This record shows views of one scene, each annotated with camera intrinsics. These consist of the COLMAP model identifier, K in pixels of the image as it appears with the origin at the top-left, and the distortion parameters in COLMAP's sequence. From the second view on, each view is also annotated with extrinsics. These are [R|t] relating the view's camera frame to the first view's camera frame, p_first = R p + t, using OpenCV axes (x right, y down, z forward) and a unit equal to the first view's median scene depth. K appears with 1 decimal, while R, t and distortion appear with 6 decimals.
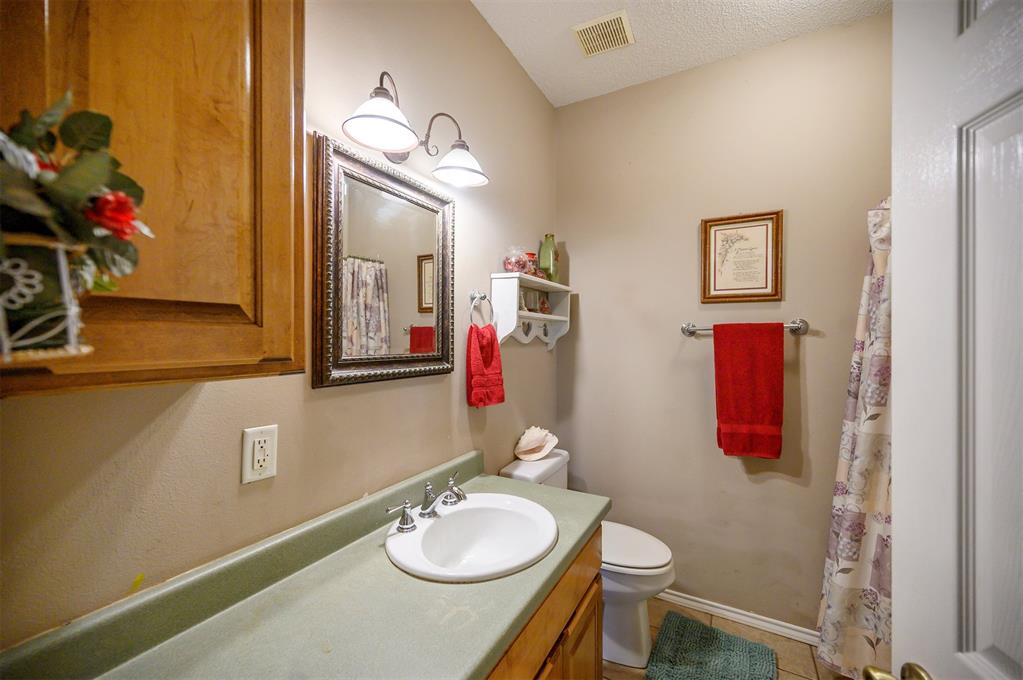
lens RADIAL K [[407.3, 0, 511.2], [0, 407.3, 339.8], [0, 0, 1]] dist [-0.001480, -0.000240]
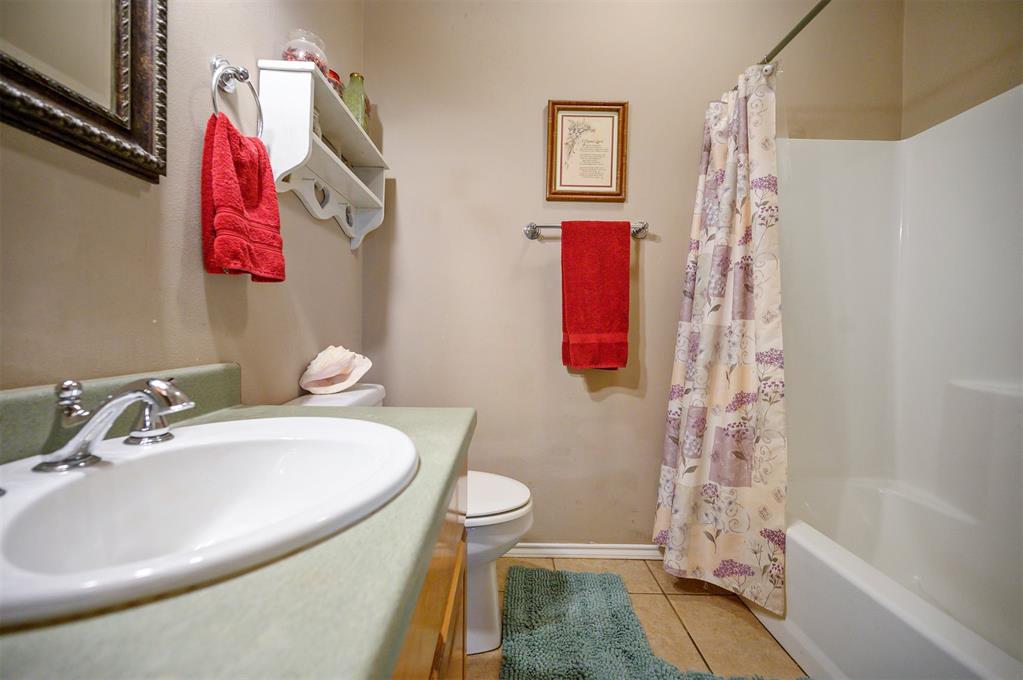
lens RADIAL K [[407.3, 0, 511.5], [0, 407.3, 335.9], [0, 0, 1]] dist [-0.001480, -0.000240]
pose [[0.868454, 0.004149, 0.495753, -0.021792], [-0.011847, 0.999853, 0.012385, 0.206901], [-0.495629, -0.016629, 0.868375, 0.320645]]
